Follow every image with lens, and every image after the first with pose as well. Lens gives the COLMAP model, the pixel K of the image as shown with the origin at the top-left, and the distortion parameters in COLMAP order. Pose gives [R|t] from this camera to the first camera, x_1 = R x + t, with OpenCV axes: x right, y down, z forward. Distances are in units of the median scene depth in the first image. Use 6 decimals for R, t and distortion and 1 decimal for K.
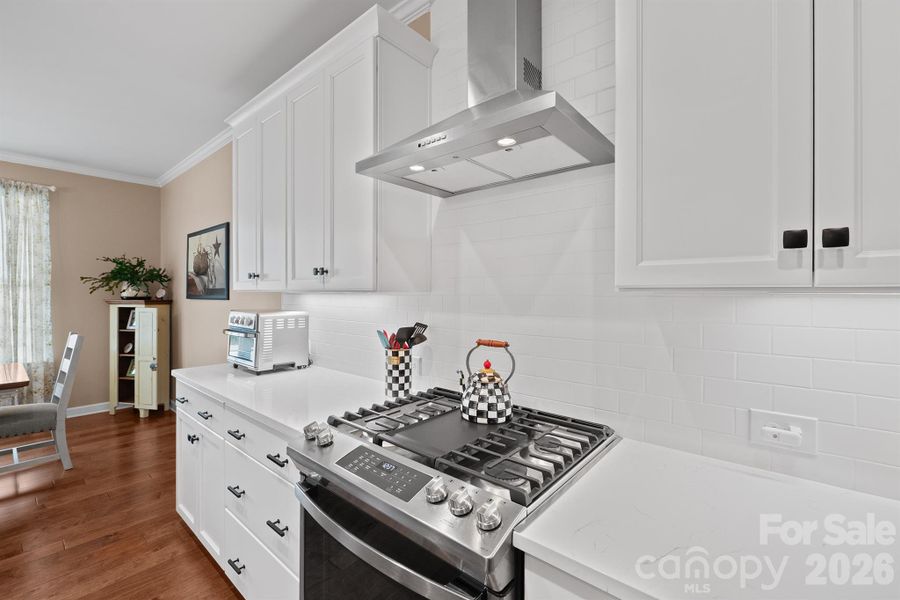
lens RADIAL K [[382.7, 0, 449.9], [0, 382.7, 294.2], [0, 0, 1]] dist [-0.004837, -0.000003]
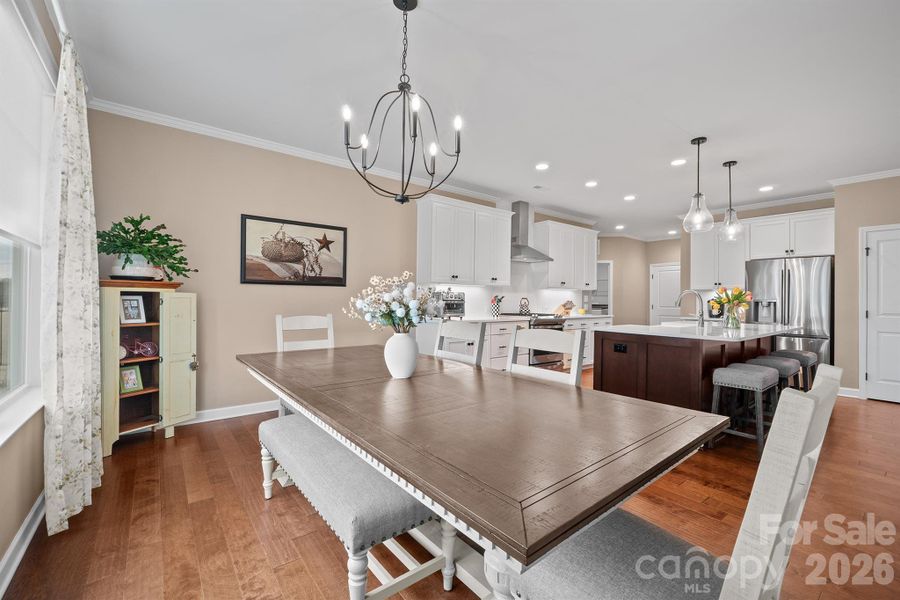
lens RADIAL K [[374.5, 0, 443.9], [0, 374.5, 298.9], [0, 0, 1]] dist [-0.006863, -0.000585]
pose [[0.211734, 0.000470, 0.977327, -1.512307], [-0.007635, 0.999970, 0.001173, 0.045807], [-0.977297, -0.007710, 0.211732, 0.331946]]
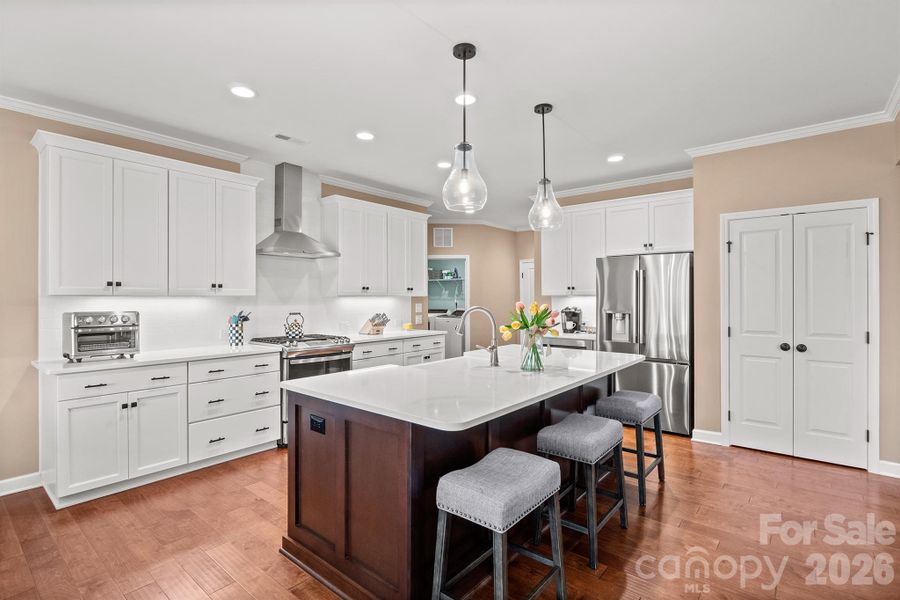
lens RADIAL K [[428.0, 0, 439.3], [0, 428.0, 296.4], [0, 0, 1]] dist [-0.015243, 0.002856]
pose [[0.002545, -0.000463, 0.999997, -1.085158], [0.005487, 0.999985, 0.000449, -0.000561], [-0.999982, 0.005486, 0.002547, -0.048506]]
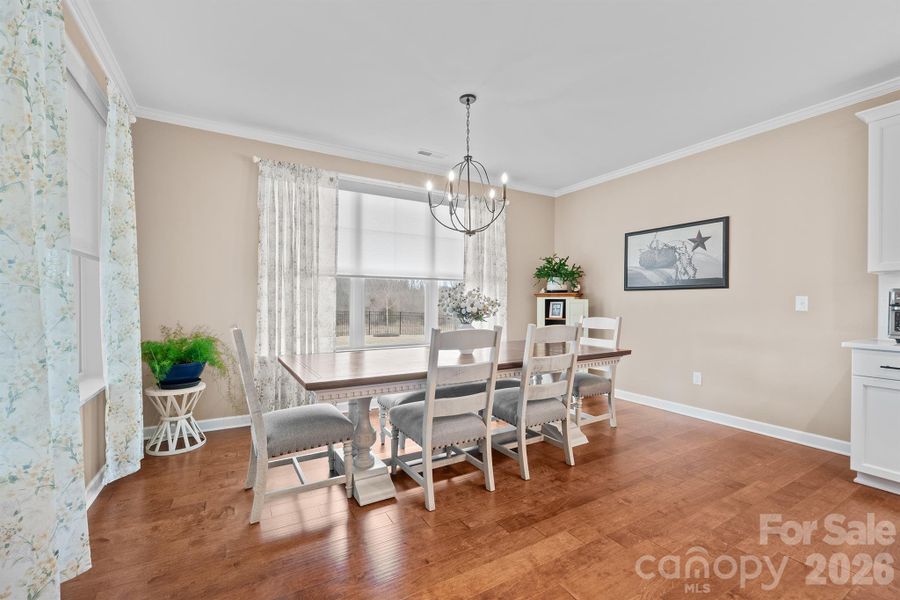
lens RADIAL K [[382.7, 0, 449.1], [0, 382.7, 302.2], [0, 0, 1]] dist [-0.004837, -0.000003]
pose [[0.940557, 0.002142, -0.339630, -0.812791], [-0.002667, 0.999996, -0.001078, 0.049243], [0.339626, 0.001920, 0.940558, -0.244569]]
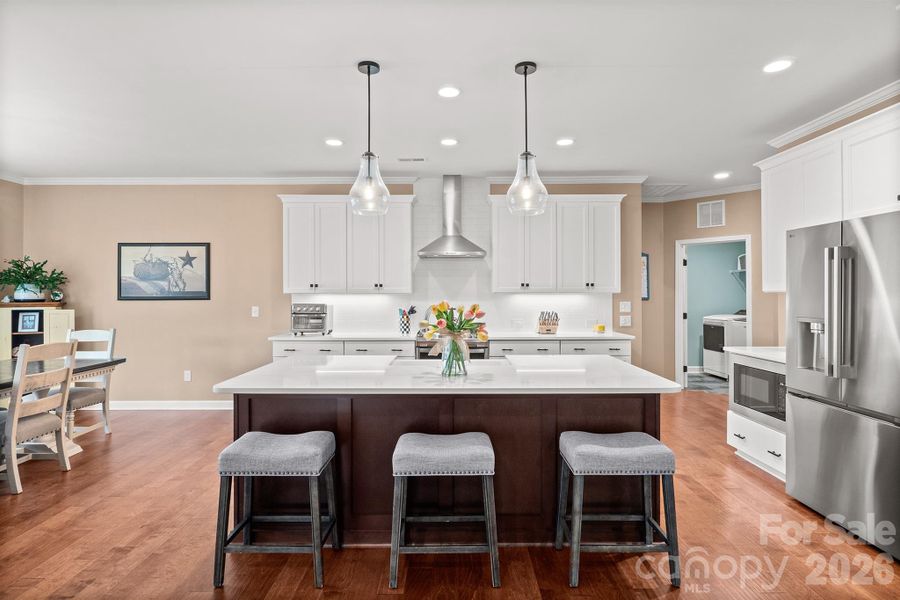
lens RADIAL K [[480.1, 0, 456.4], [0, 480.1, 295.4], [0, 0, 1]] dist [-0.006894, -0.002367]
pose [[0.761580, -0.005004, 0.648052, -0.863336], [0.006385, 0.999980, 0.000218, 0.003065], [-0.648040, 0.003972, 0.761596, -0.736816]]
